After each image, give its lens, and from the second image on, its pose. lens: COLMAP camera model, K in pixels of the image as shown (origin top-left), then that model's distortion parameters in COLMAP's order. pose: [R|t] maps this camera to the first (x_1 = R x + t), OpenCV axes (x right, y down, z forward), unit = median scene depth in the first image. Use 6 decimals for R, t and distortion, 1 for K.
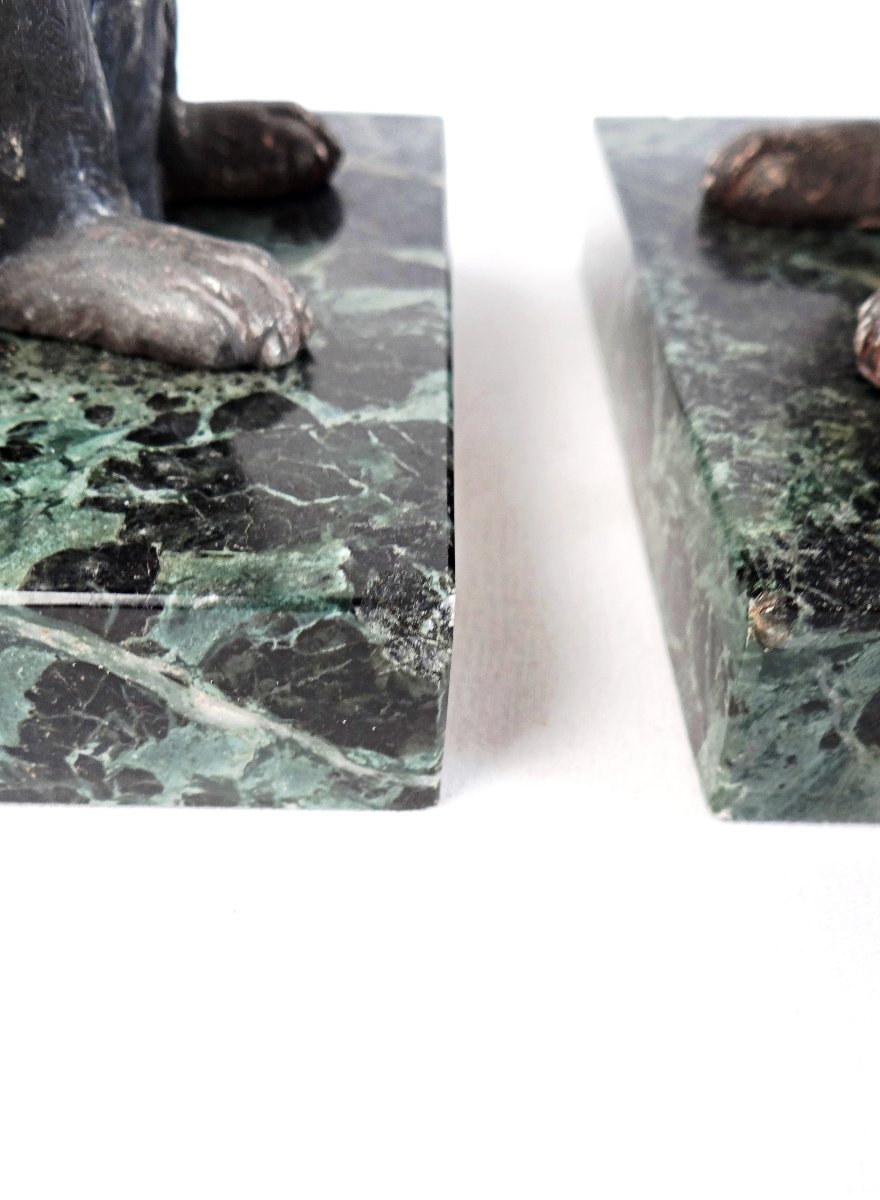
lens RADIAL K [[1030.5, 0, 441.6], [0, 1030.5, 598.4], [0, 0, 1]] dist [-0.012682, 0.008959]
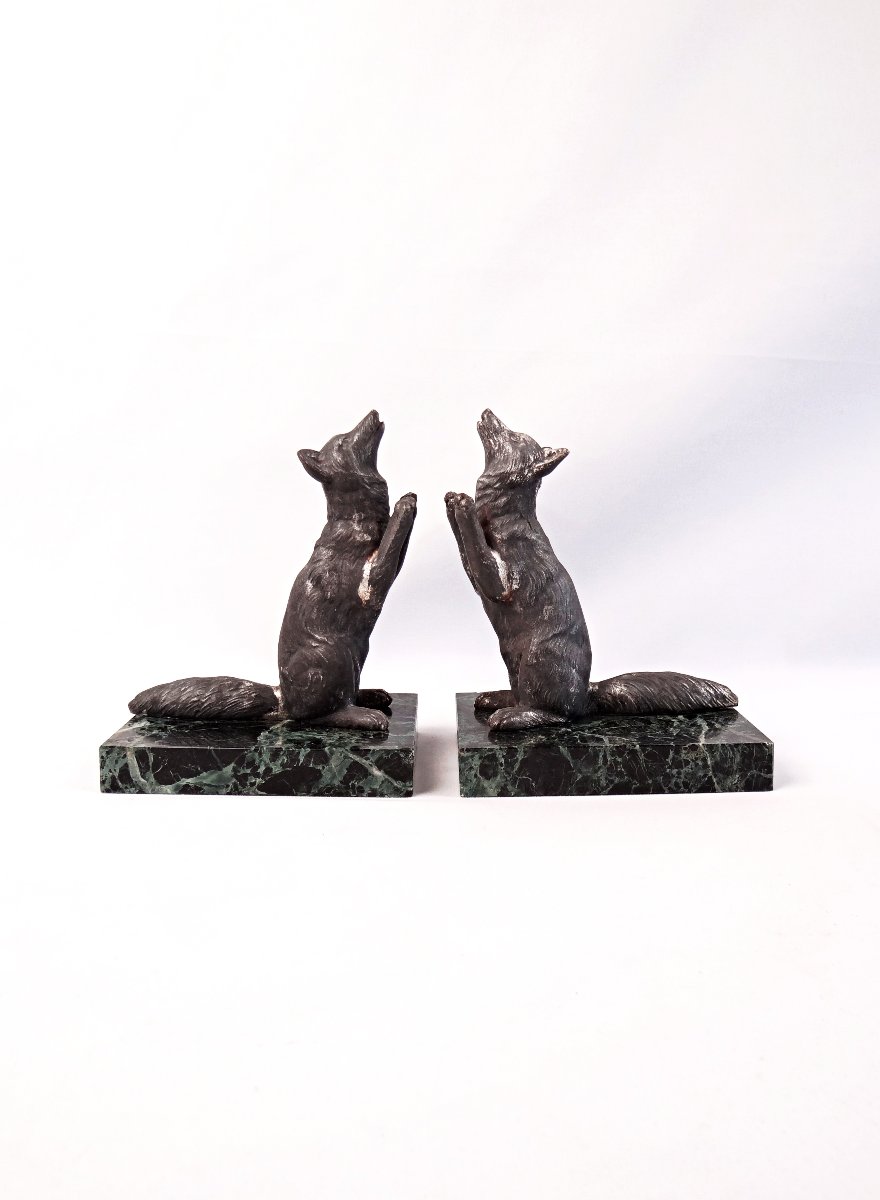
lens RADIAL K [[1030.5, 0, 423.4], [0, 1030.5, 591.7], [0, 0, 1]] dist [-0.012682, 0.008959]
pose [[0.999624, -0.022248, -0.016011, 0.180923], [0.009750, 0.834538, -0.550864, 2.490265], [0.025617, 0.550501, 0.834442, -4.530548]]
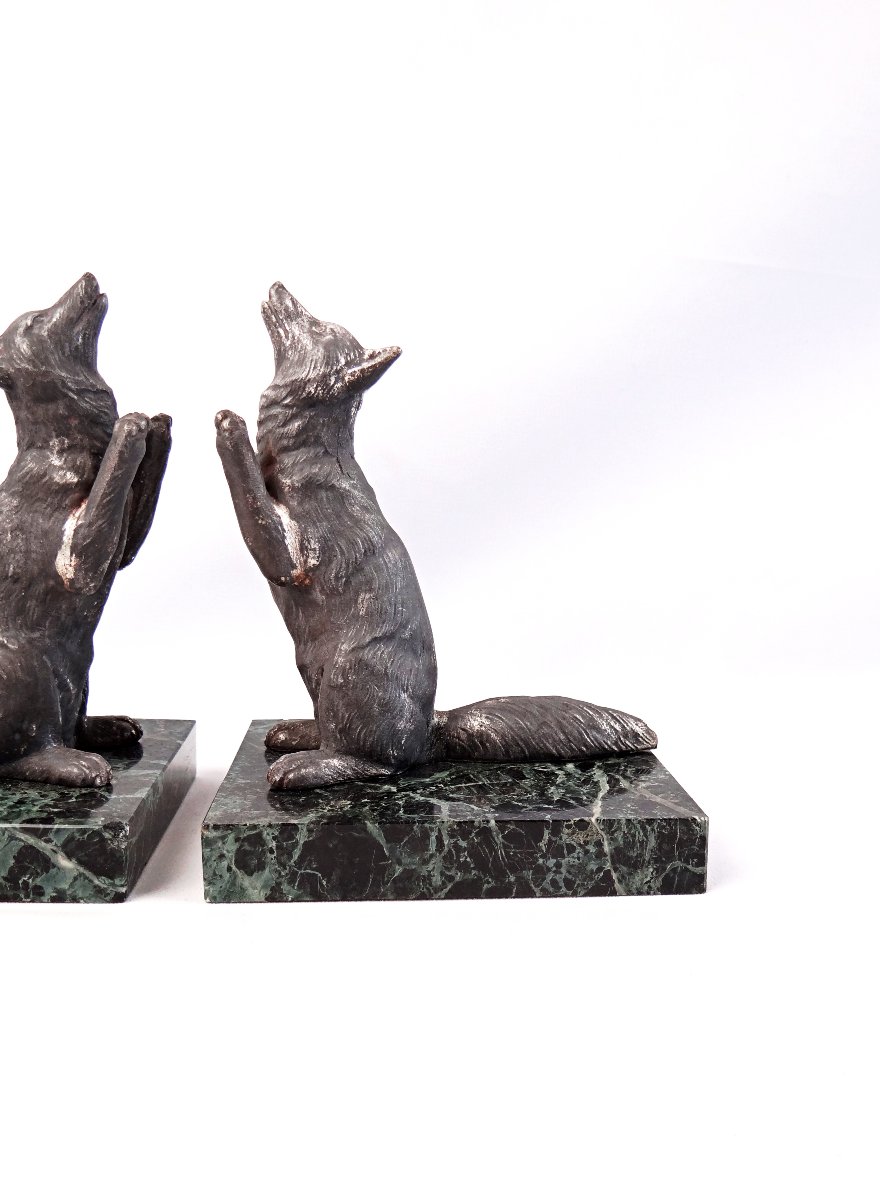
lens RADIAL K [[1030.5, 0, 439.3], [0, 1030.5, 592.2], [0, 0, 1]] dist [-0.012682, 0.008959]
pose [[0.998387, -0.004858, 0.056569, 0.894010], [0.034785, 0.839781, -0.541810, 1.291034], [-0.044873, 0.542903, 0.838595, -2.603438]]
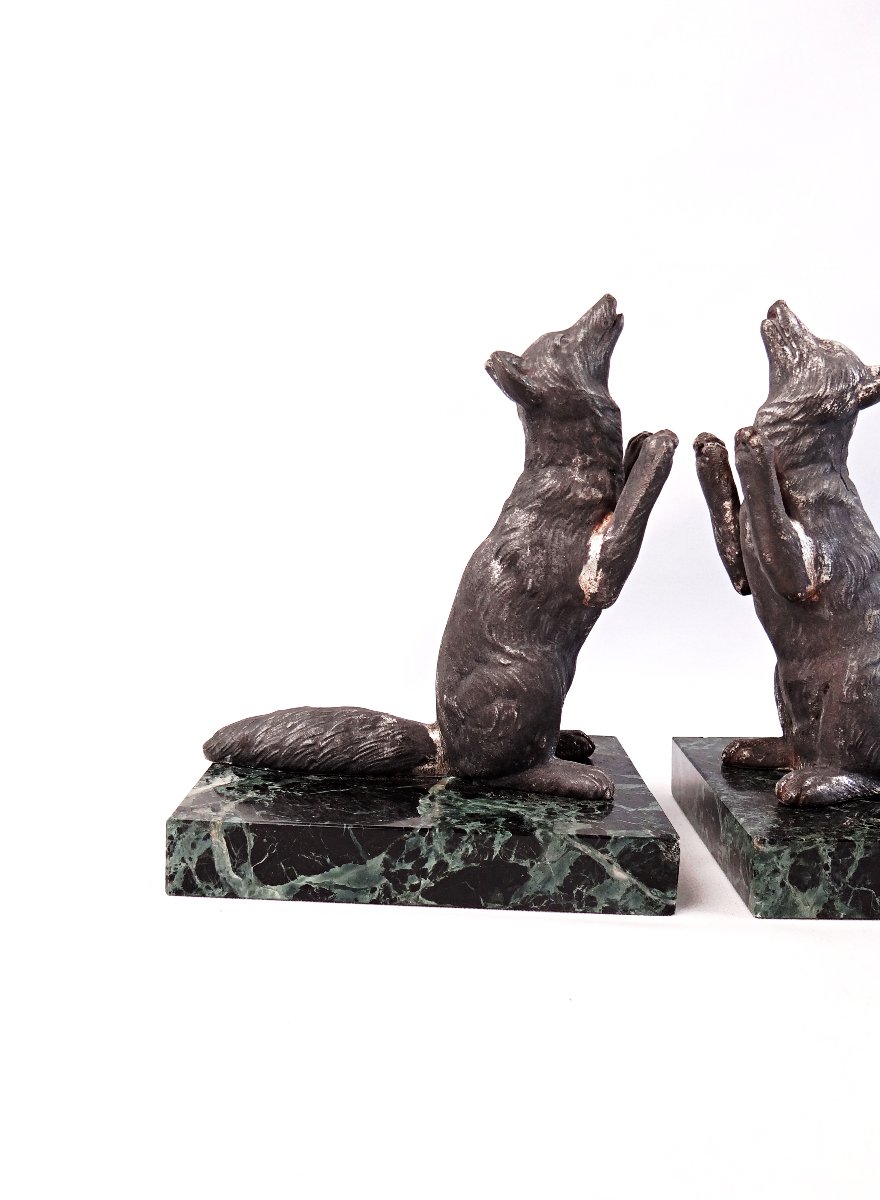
lens RADIAL K [[1030.5, 0, 422.3], [0, 1030.5, 591.5], [0, 0, 1]] dist [-0.012682, 0.008959]
pose [[0.999719, 0.002268, -0.023575, -0.807597], [-0.015164, 0.825925, -0.563577, 1.324954], [0.018193, 0.563776, 0.825727, -2.587413]]
